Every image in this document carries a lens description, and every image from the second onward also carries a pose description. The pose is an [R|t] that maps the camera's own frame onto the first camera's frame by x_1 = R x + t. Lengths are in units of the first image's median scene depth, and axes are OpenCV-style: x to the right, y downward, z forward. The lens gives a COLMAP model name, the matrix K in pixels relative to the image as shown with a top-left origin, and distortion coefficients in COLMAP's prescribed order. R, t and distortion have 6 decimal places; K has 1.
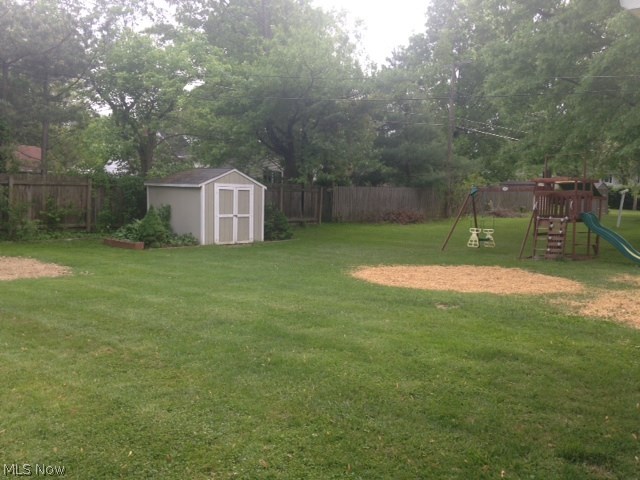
lens RADIAL K [[604.6, 0, 319.7], [0, 604.6, 239.0], [0, 0, 1]] dist [0.018792, 0.000000]
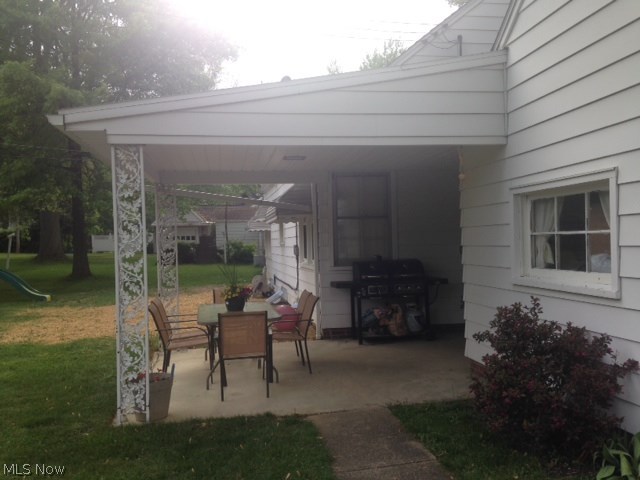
lens RADIAL K [[604.6, 0, 320.8], [0, 604.6, 240.7], [0, 0, 1]] dist [0.018792, 0.000000]
pose [[0.581472, -0.024904, 0.813185, -0.126232], [0.080268, 0.996411, -0.026881, 0.006865], [-0.809597, 0.080903, 0.581384, -0.154813]]
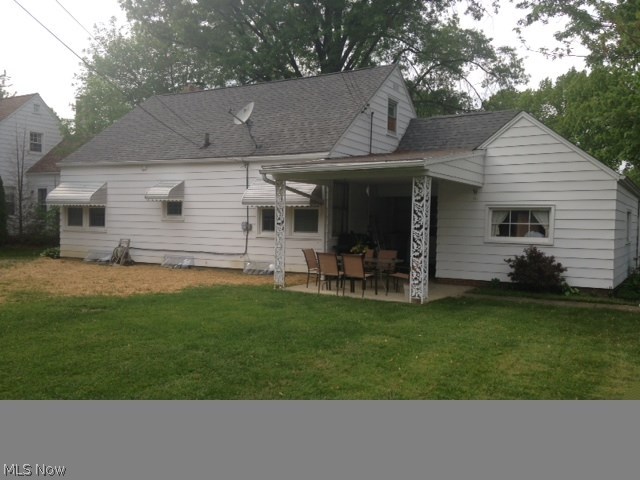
lens RADIAL K [[604.6, 0, 319.8], [0, 604.6, 240.2], [0, 0, 1]] dist [0.018792, 0.000000]
pose [[-0.219982, -0.042051, 0.974597, -1.860194], [0.039887, 0.997847, 0.052057, -0.125633], [-0.974688, 0.050325, -0.217832, 1.904835]]
